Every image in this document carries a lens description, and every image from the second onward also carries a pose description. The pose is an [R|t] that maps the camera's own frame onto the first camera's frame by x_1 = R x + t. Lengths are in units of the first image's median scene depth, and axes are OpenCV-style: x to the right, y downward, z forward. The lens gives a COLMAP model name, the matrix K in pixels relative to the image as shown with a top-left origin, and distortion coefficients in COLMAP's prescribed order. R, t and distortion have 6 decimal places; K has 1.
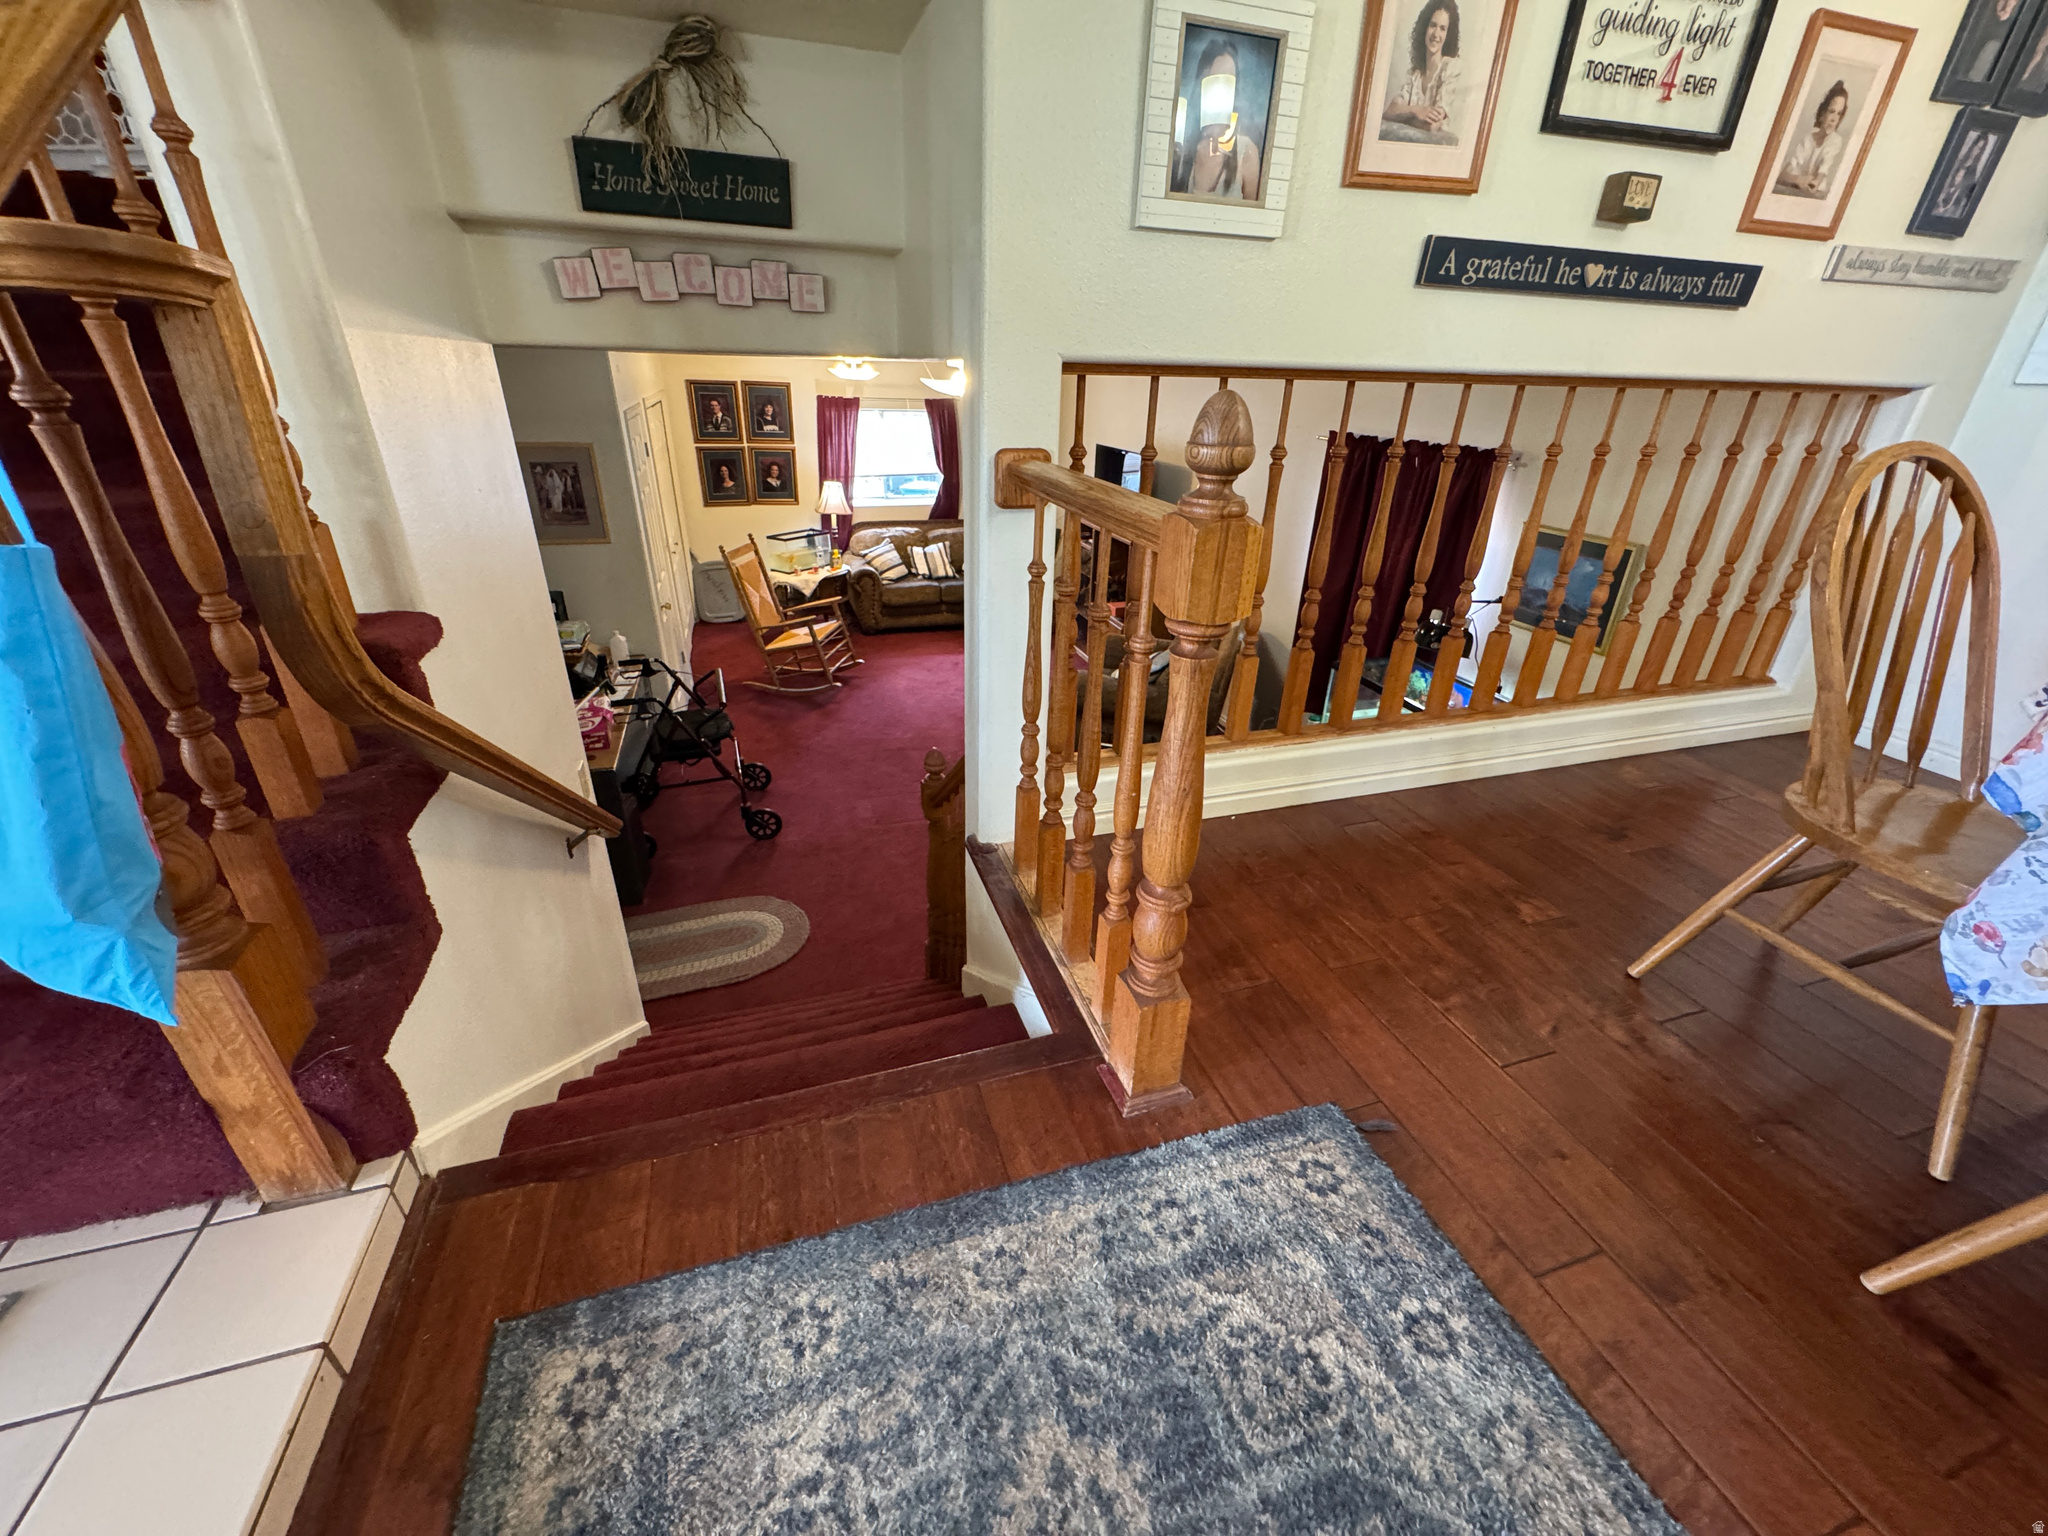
lens RADIAL K [[815.7, 0, 1025.4], [0, 815.7, 766.2], [0, 0, 1]] dist [-0.006331, 0.001600]
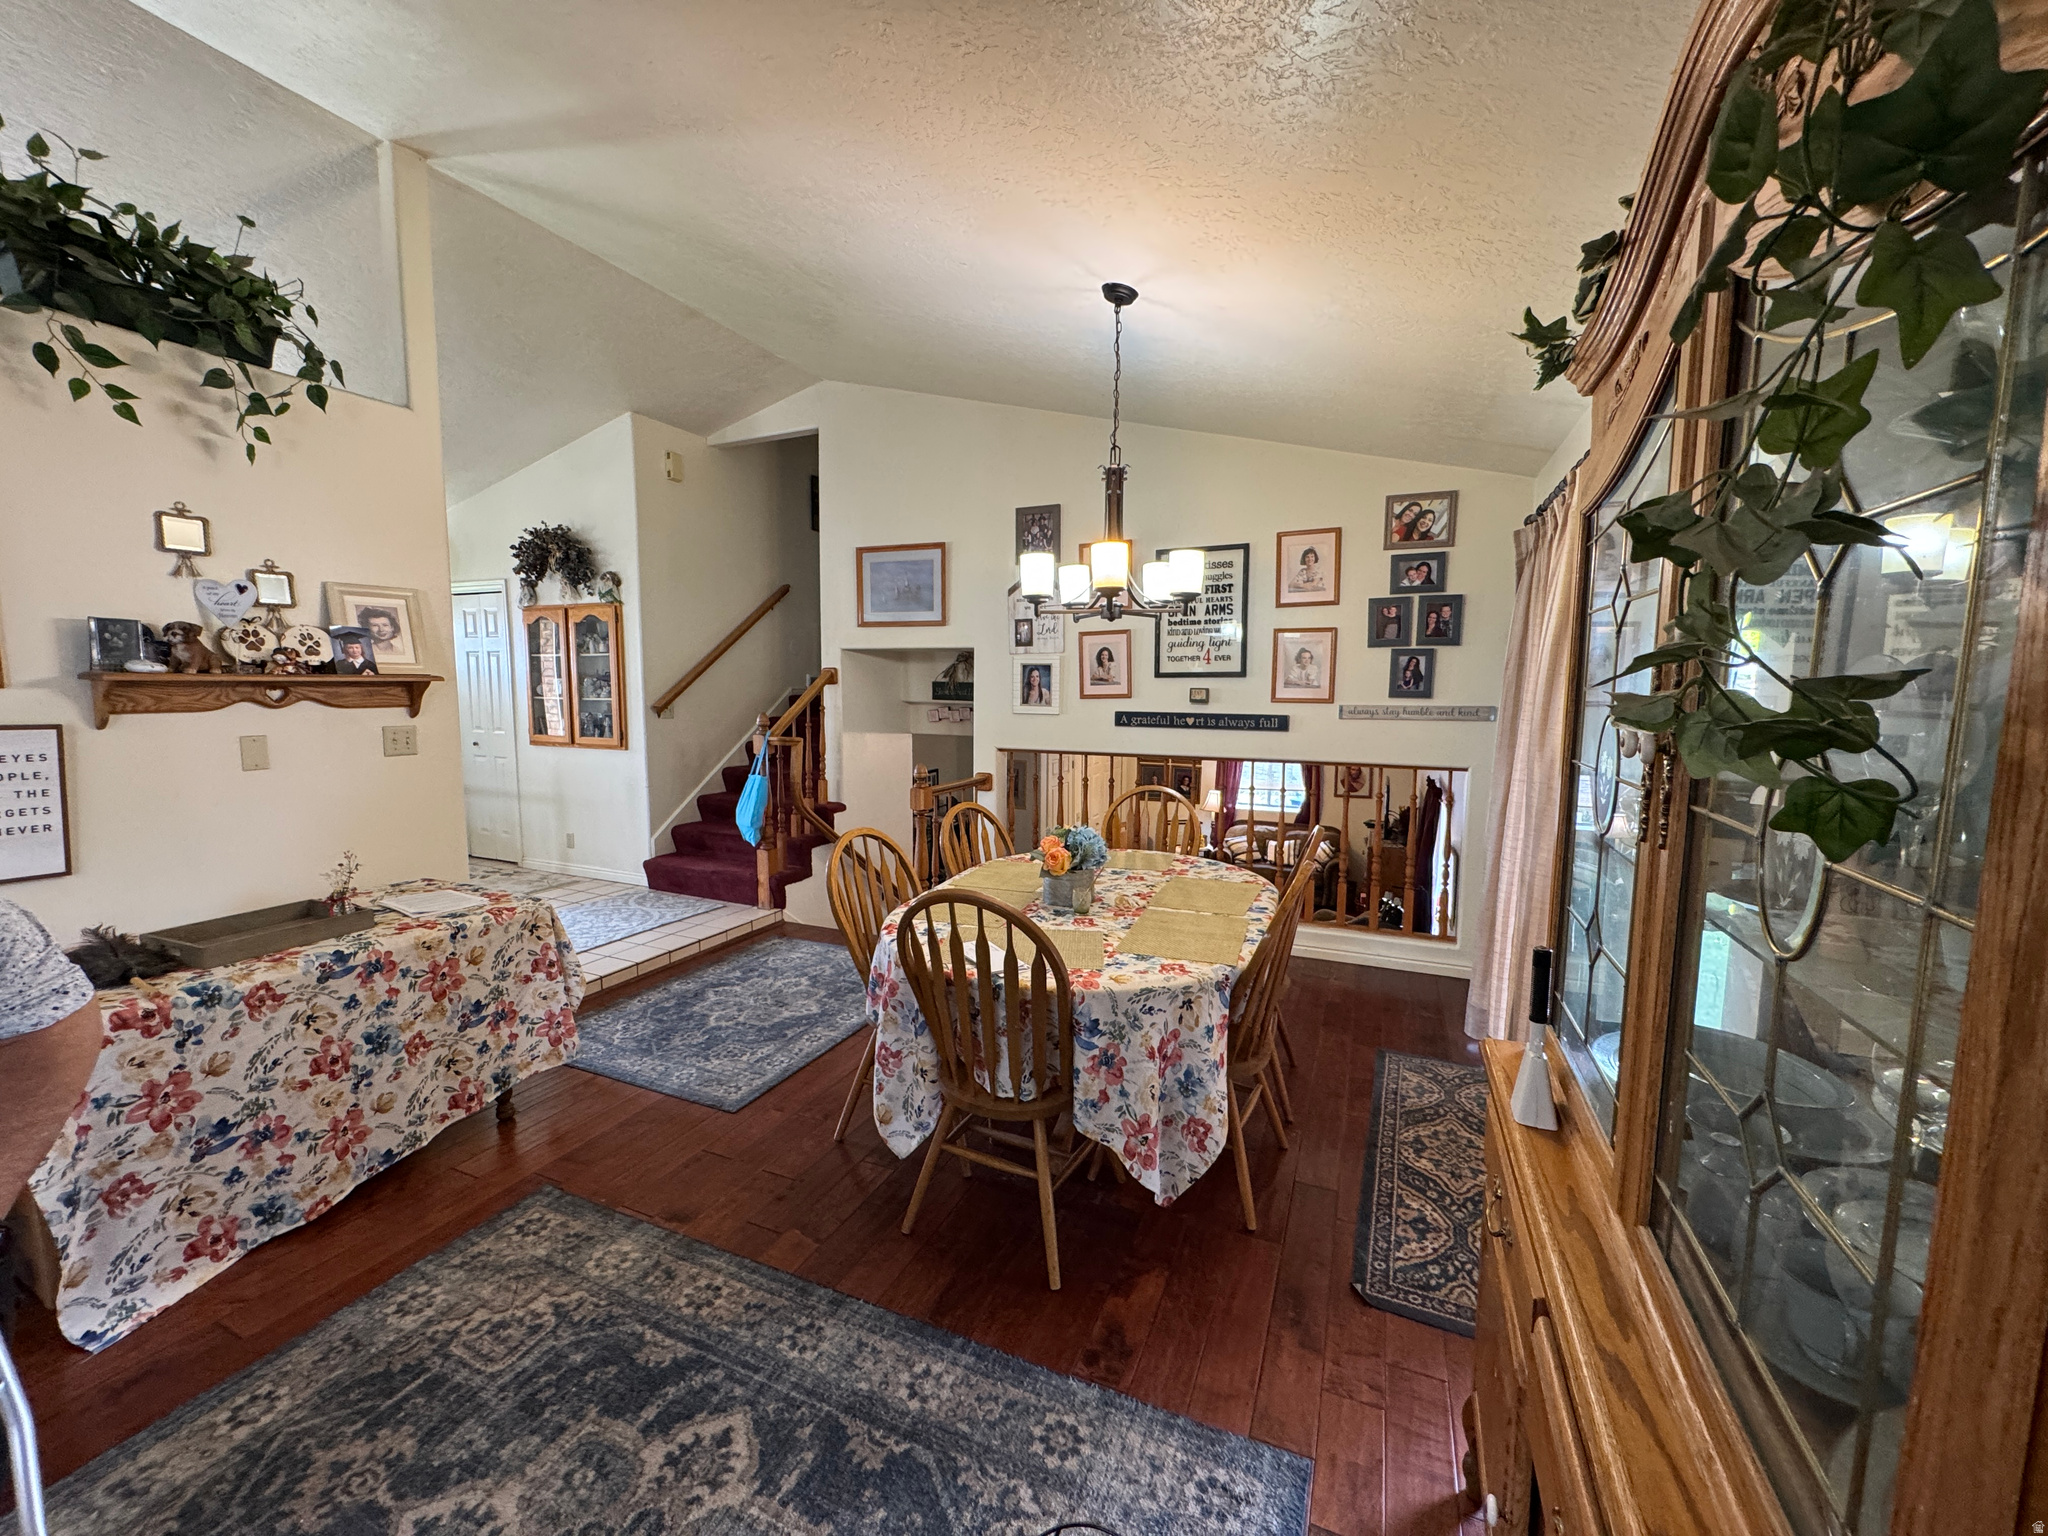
lens RADIAL K [[815.7, 0, 1025.2], [0, 815.7, 772.0], [0, 0, 1]] dist [-0.006331, 0.001600]
pose [[0.751656, 0.052136, -0.657491, 2.108414], [-0.280406, 0.927554, -0.247015, 0.332134], [0.596980, 0.370035, 0.711821, -1.120288]]
